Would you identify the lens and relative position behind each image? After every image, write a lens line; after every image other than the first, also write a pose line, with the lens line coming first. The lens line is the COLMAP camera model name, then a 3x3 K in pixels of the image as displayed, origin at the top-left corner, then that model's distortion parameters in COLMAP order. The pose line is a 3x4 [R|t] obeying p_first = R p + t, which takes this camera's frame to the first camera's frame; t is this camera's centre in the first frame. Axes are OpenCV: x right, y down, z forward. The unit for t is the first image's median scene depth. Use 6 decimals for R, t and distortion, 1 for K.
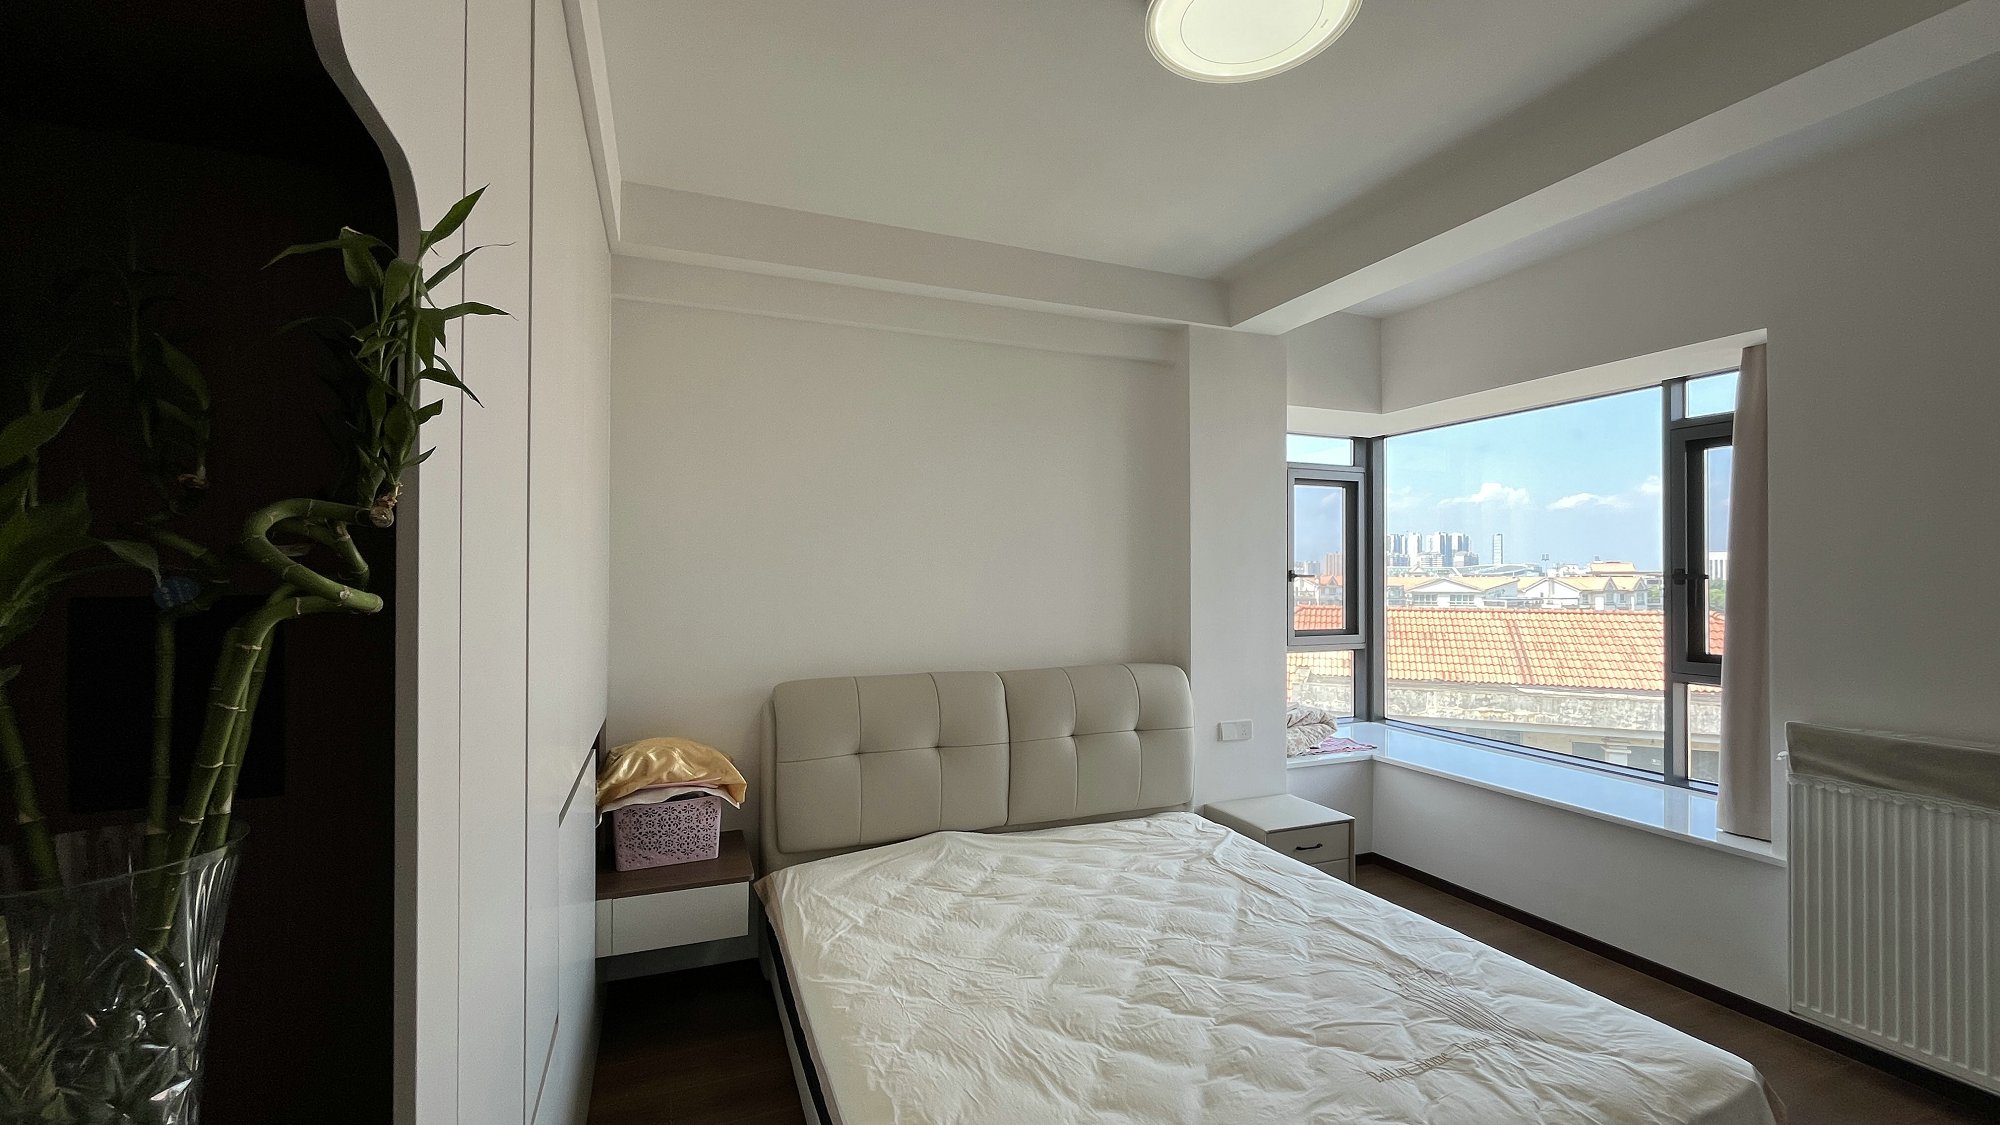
lens RADIAL K [[808.0, 0, 996.4], [0, 808.0, 569.7], [0, 0, 1]] dist [-0.003418, -0.000186]
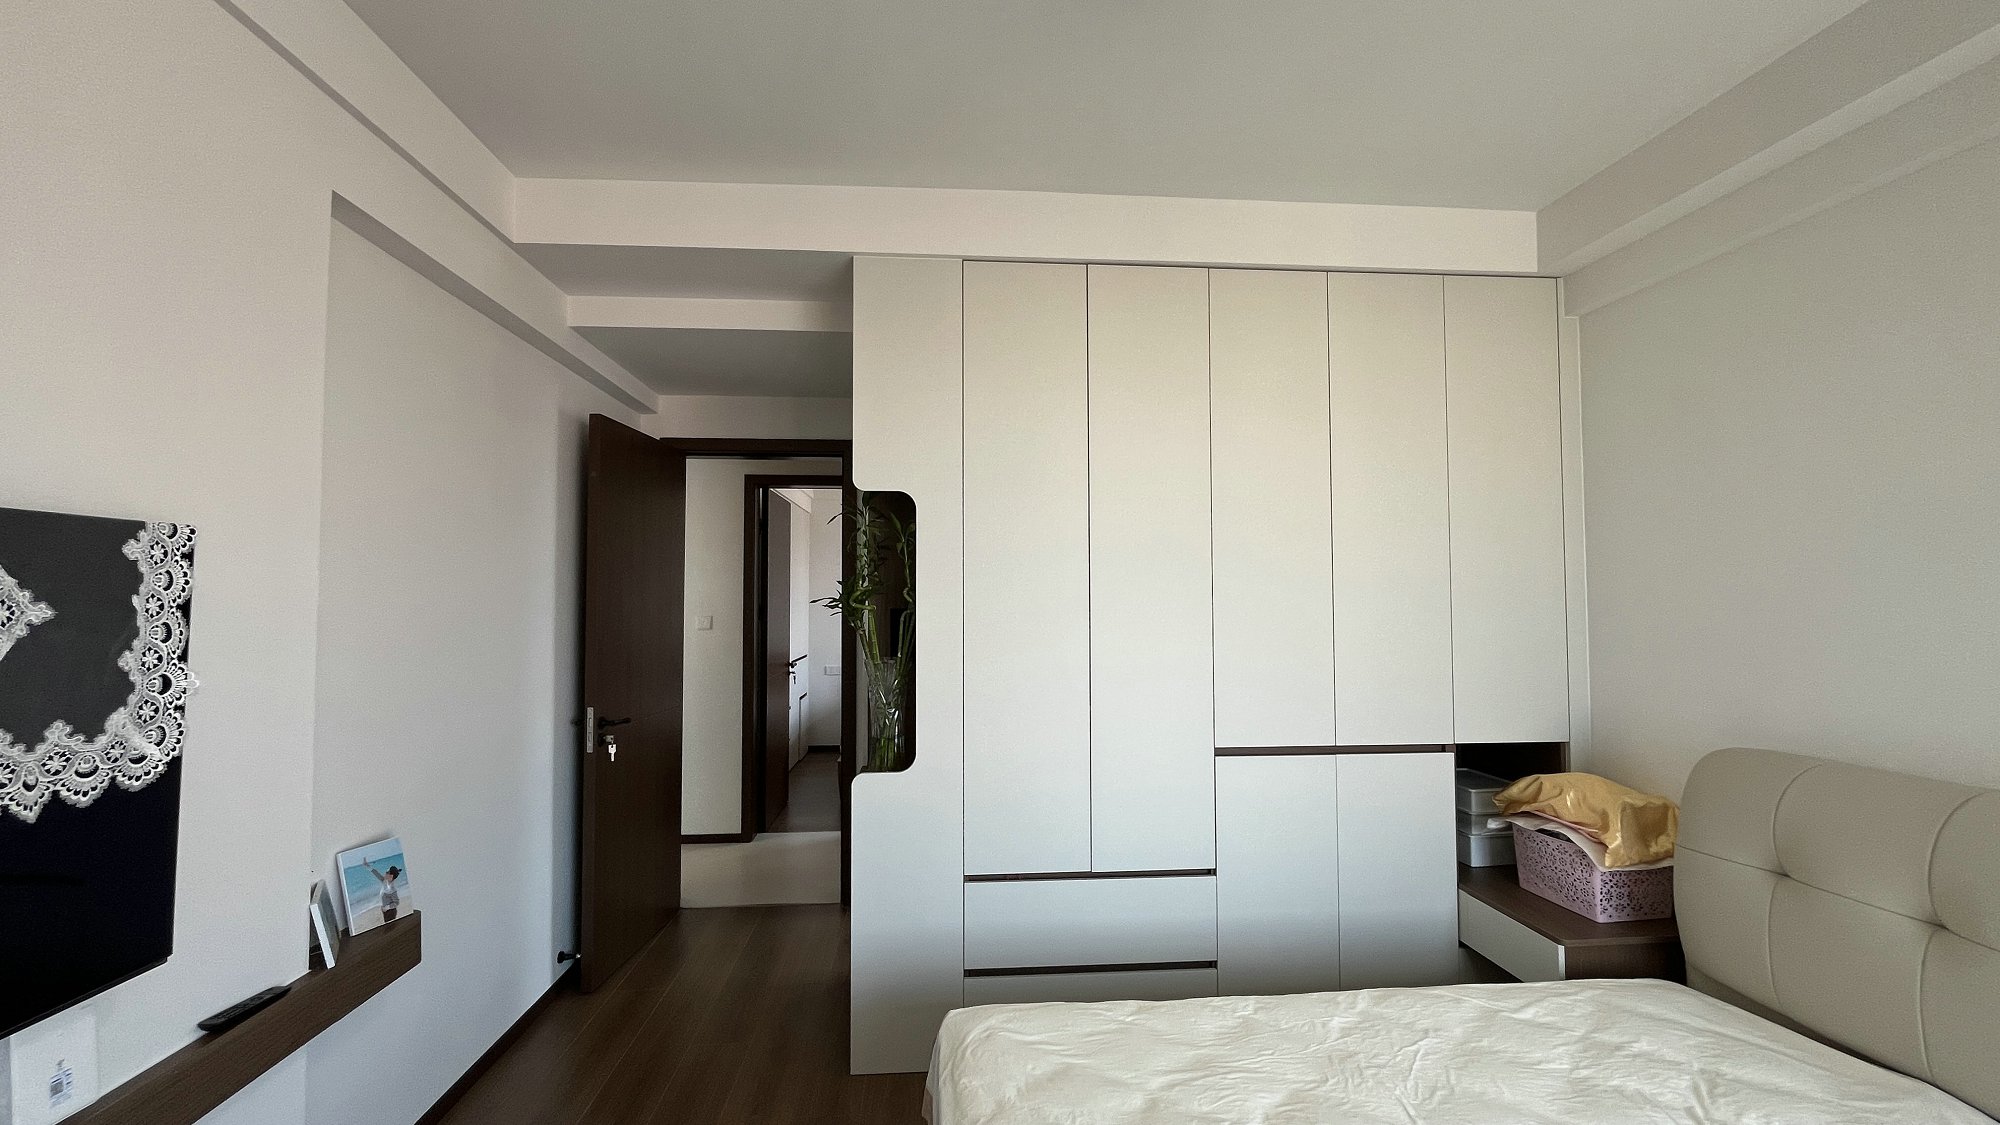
lens RADIAL K [[808.0, 0, 996.4], [0, 808.0, 569.7], [0, 0, 1]] dist [-0.003418, -0.000186]
pose [[-0.303963, -0.033894, -0.952081, 0.726993], [0.007555, 0.999250, -0.037986, 0.003958], [0.952654, -0.018739, -0.303478, 0.679425]]
